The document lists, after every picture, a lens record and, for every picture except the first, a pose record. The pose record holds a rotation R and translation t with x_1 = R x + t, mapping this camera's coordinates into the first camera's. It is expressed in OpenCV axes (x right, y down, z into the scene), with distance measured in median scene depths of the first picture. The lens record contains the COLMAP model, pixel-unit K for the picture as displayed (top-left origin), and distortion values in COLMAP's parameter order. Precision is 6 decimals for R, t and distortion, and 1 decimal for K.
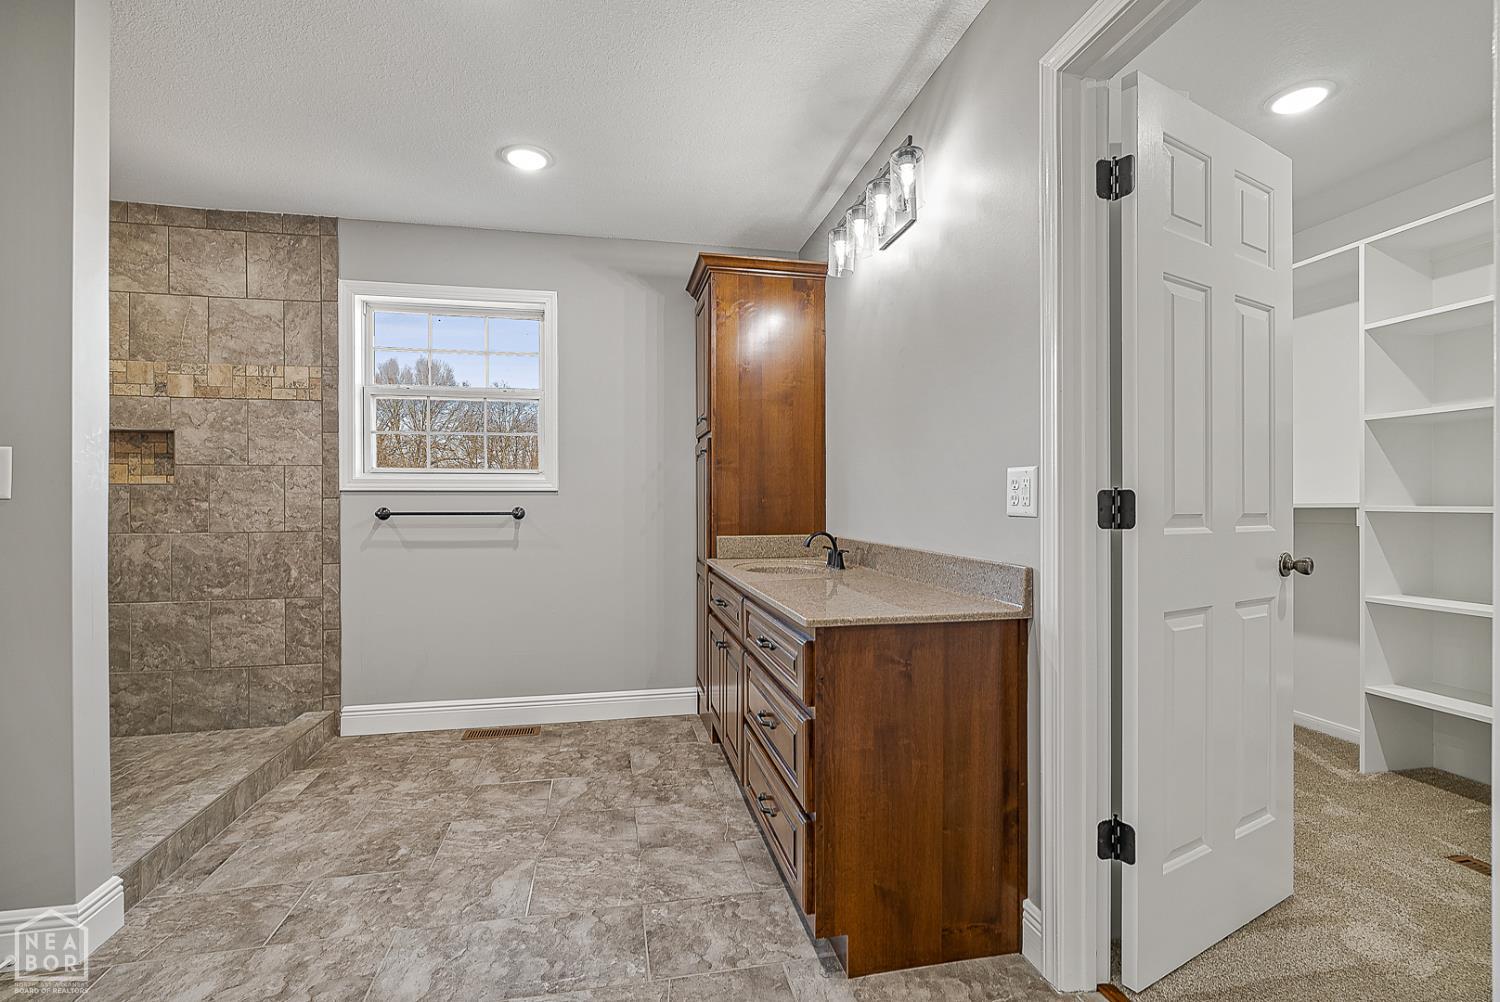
lens RADIAL K [[693.3, 0, 756.0], [0, 693.3, 506.4], [0, 0, 1]] dist [-0.001584, 0.000178]
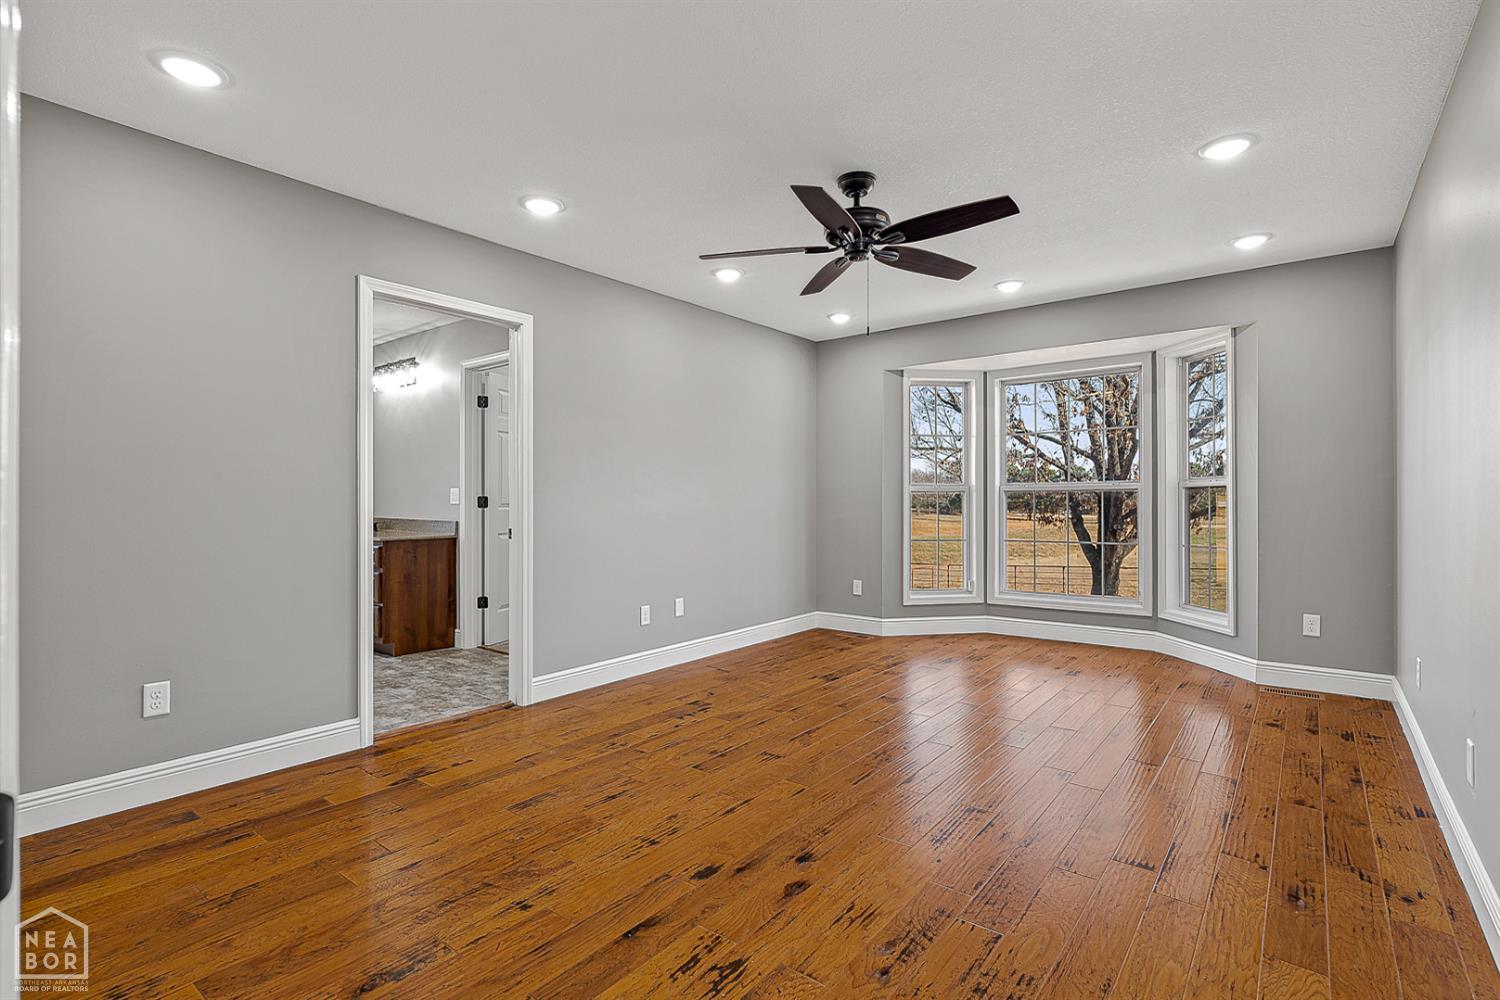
lens RADIAL K [[713.1, 0, 756.7], [0, 713.1, 502.0], [0, 0, 1]] dist [0.004466, 0.000082]
pose [[0.764302, 0.000114, 0.644858, -0.651335], [-0.000448, 1.000000, 0.000355, 0.001223], [-0.644858, -0.000560, 0.764302, -2.345832]]
